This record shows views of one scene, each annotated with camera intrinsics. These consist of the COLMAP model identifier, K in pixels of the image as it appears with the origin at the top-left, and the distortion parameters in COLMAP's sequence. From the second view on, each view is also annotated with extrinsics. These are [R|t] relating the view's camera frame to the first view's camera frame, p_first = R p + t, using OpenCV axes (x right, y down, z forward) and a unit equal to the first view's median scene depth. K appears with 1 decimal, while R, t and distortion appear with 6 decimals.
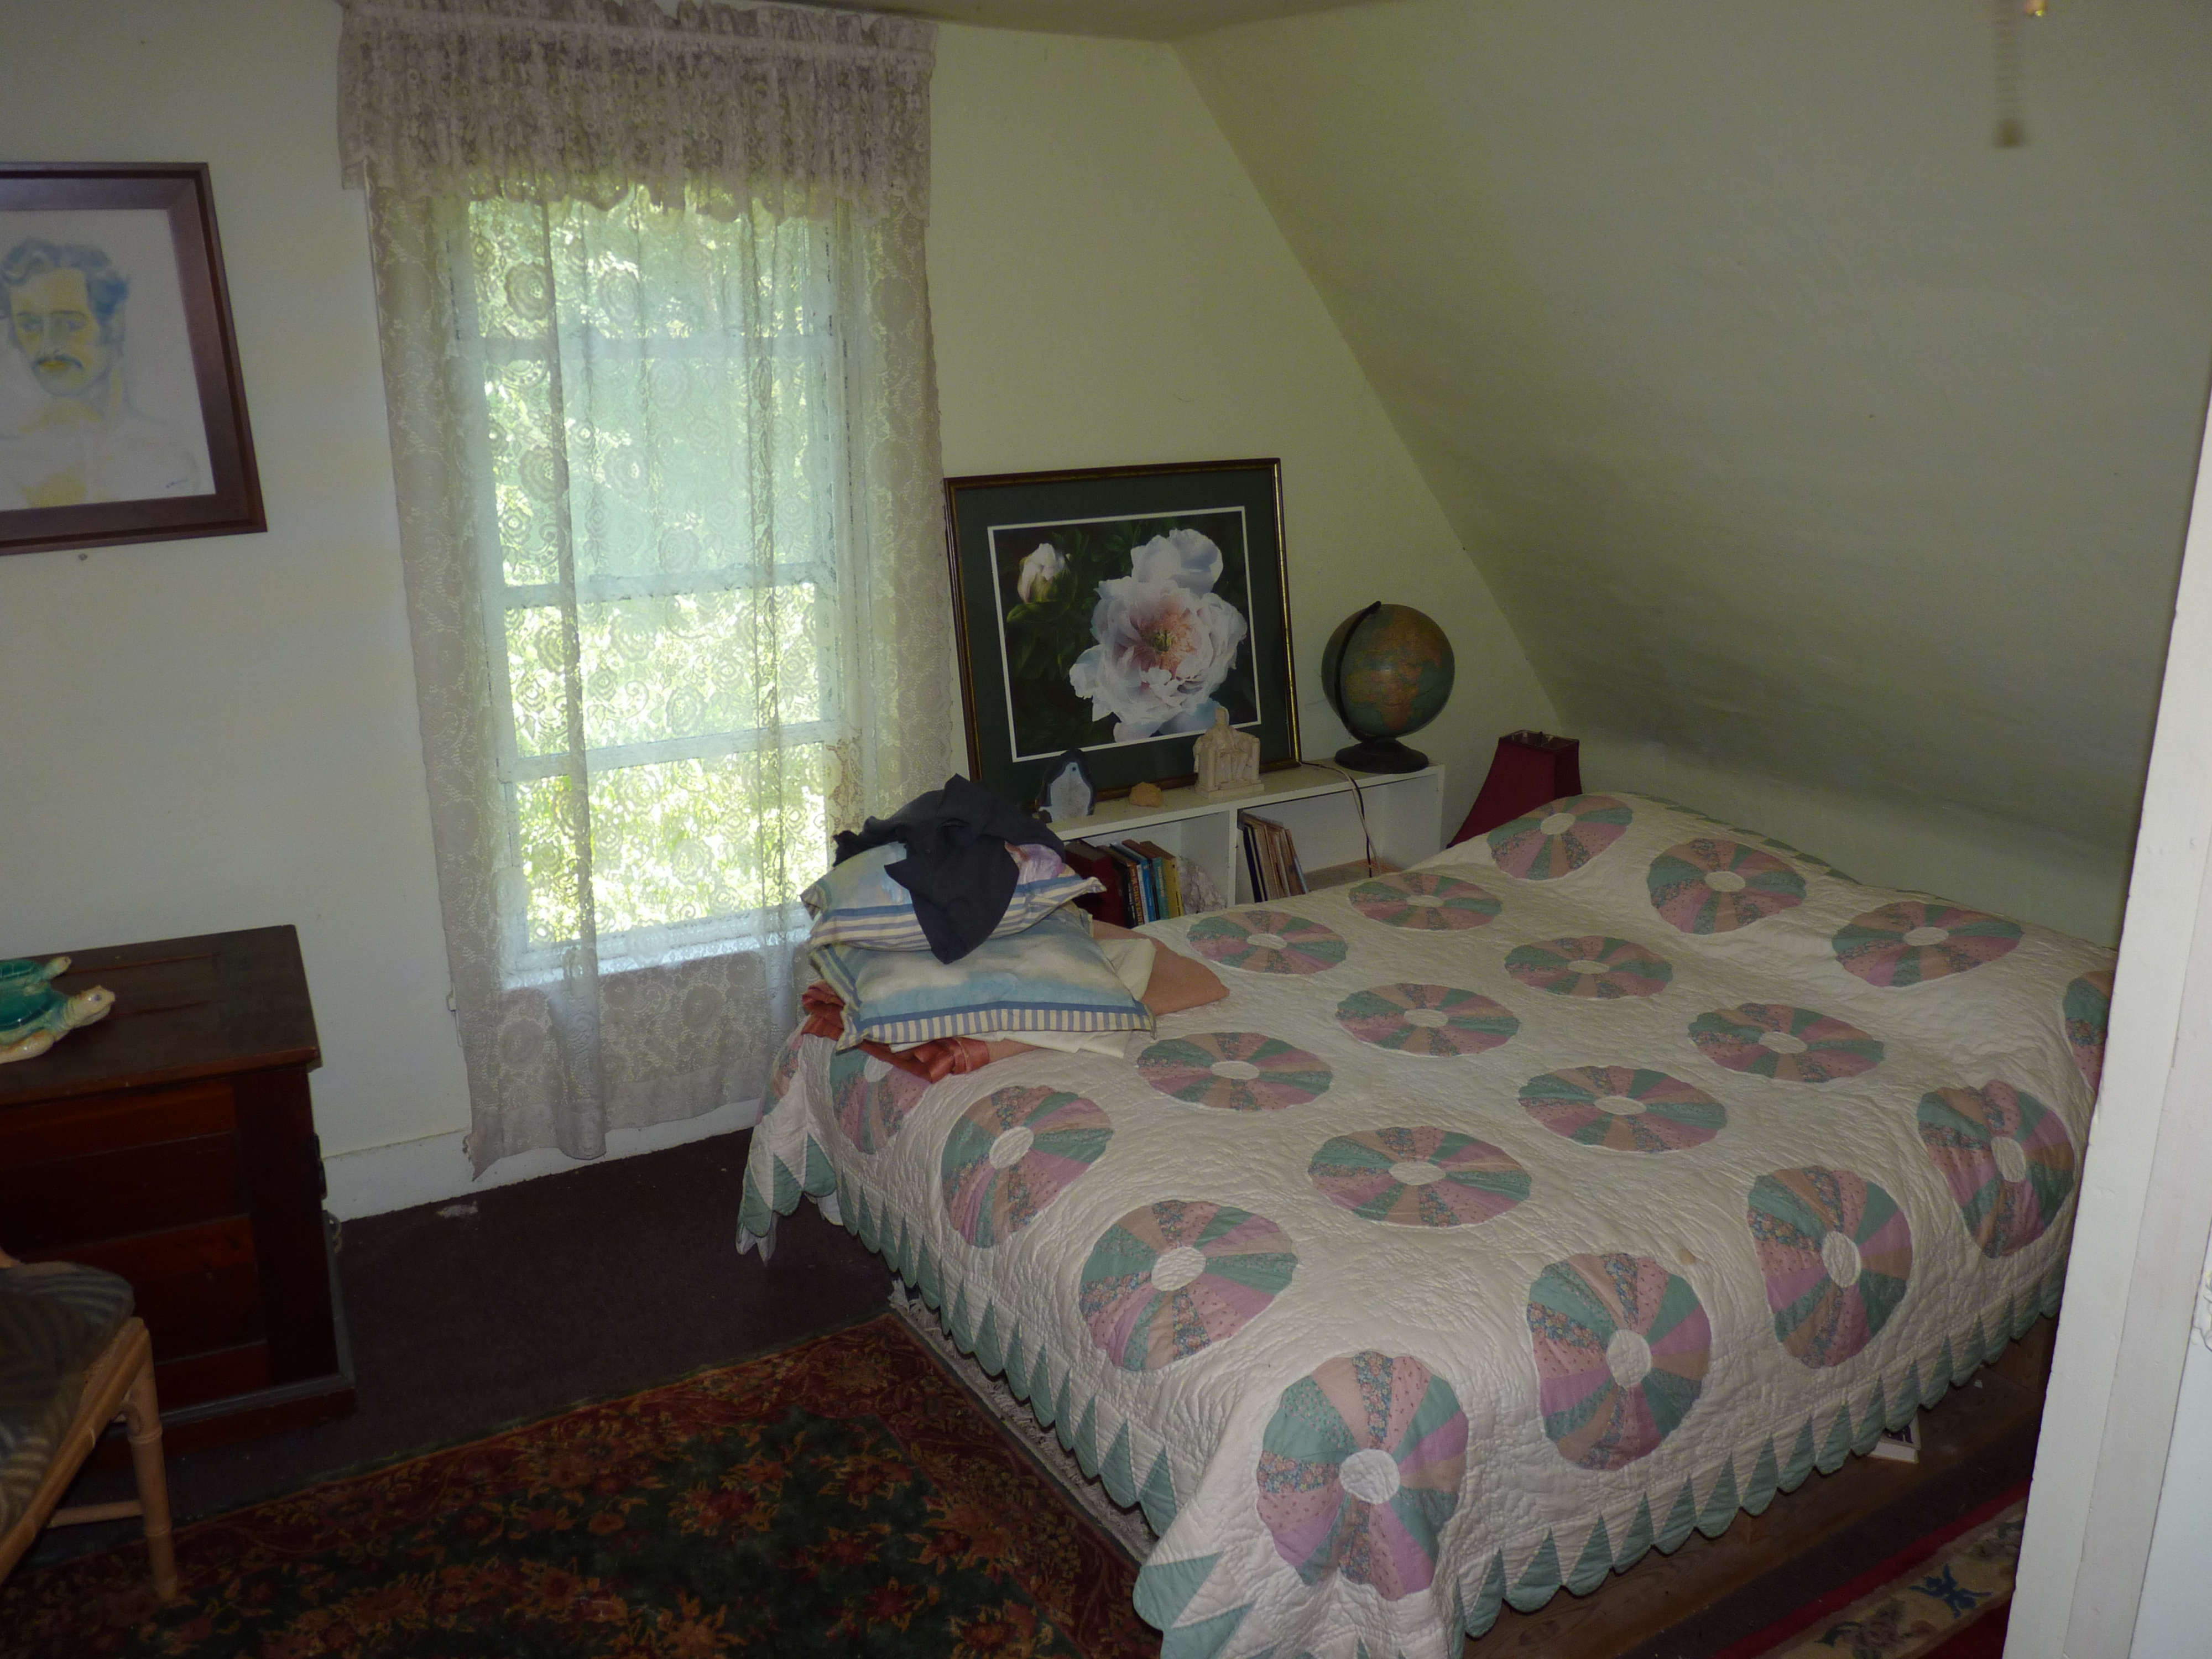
lens RADIAL K [[1778.8, 0, 1108.9], [0, 1778.8, 827.5], [0, 0, 1]] dist [-0.021390, 0.009780]
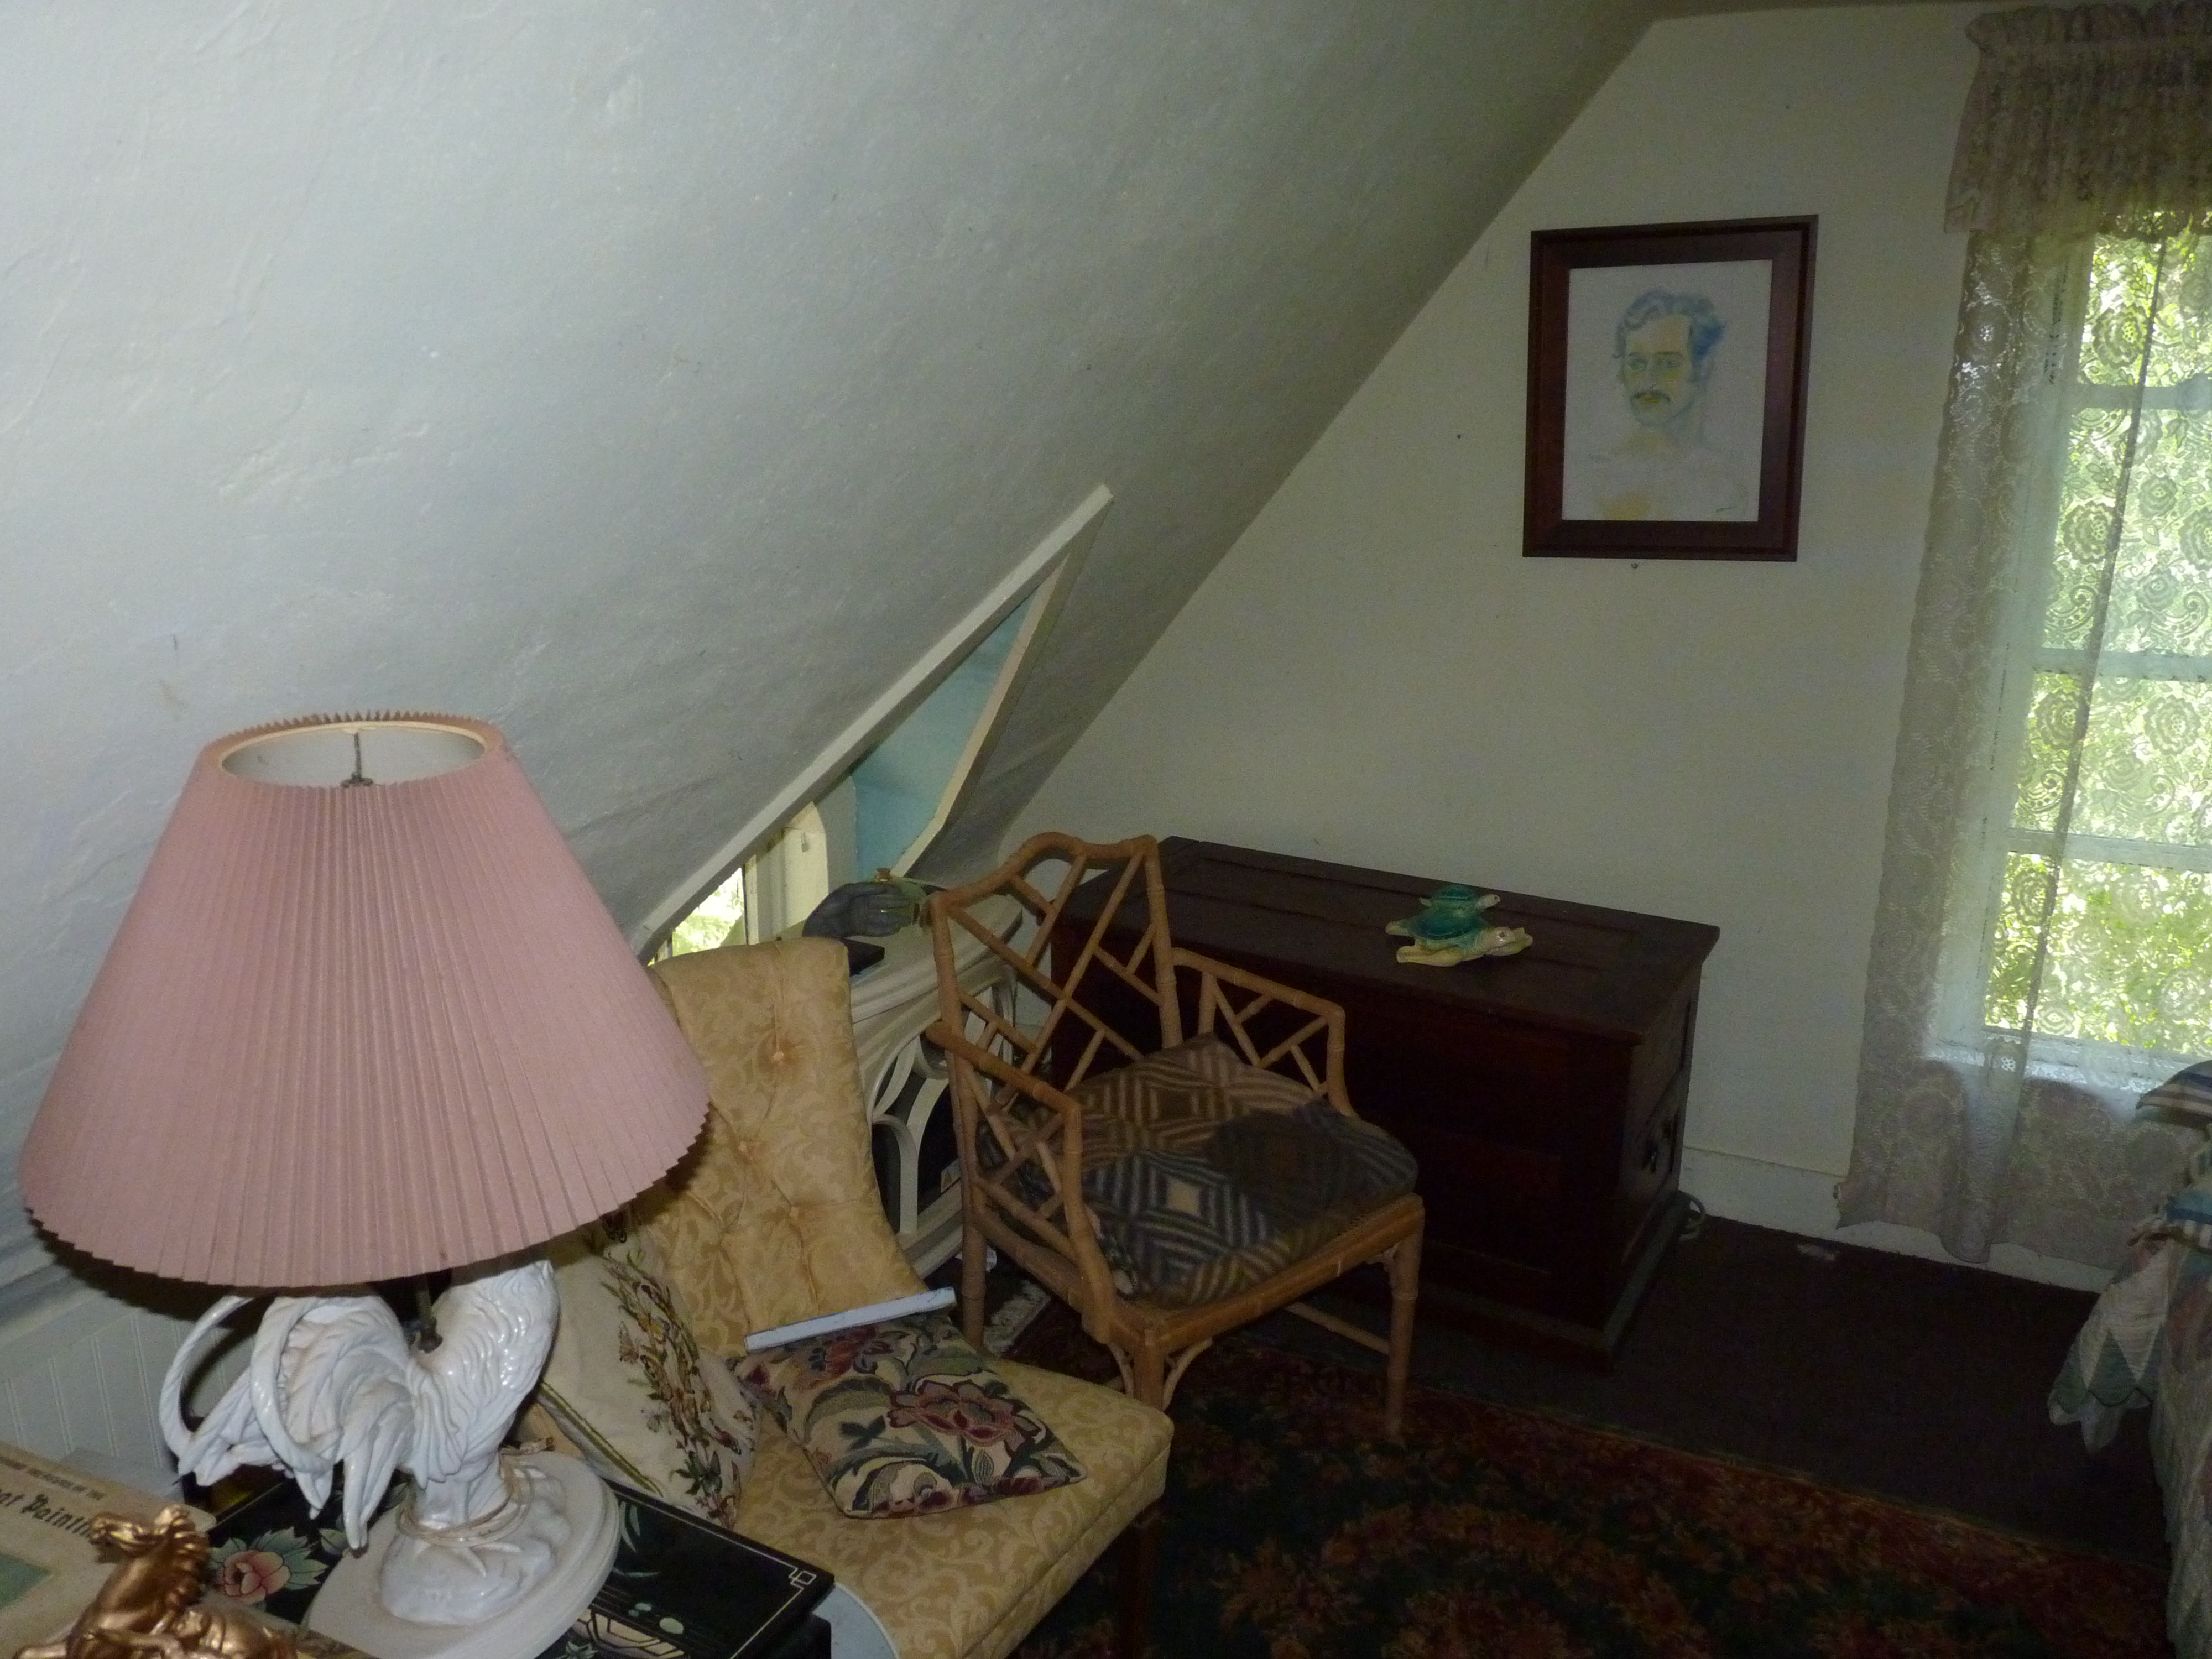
lens RADIAL K [[1778.8, 0, 1111.5], [0, 1778.8, 830.2], [0, 0, 1]] dist [-0.021390, 0.009780]
pose [[0.548862, 0.220238, -0.806378, 0.192381], [-0.232602, 0.966807, 0.105734, -0.030494], [0.802899, 0.129532, 0.581872, 0.083058]]
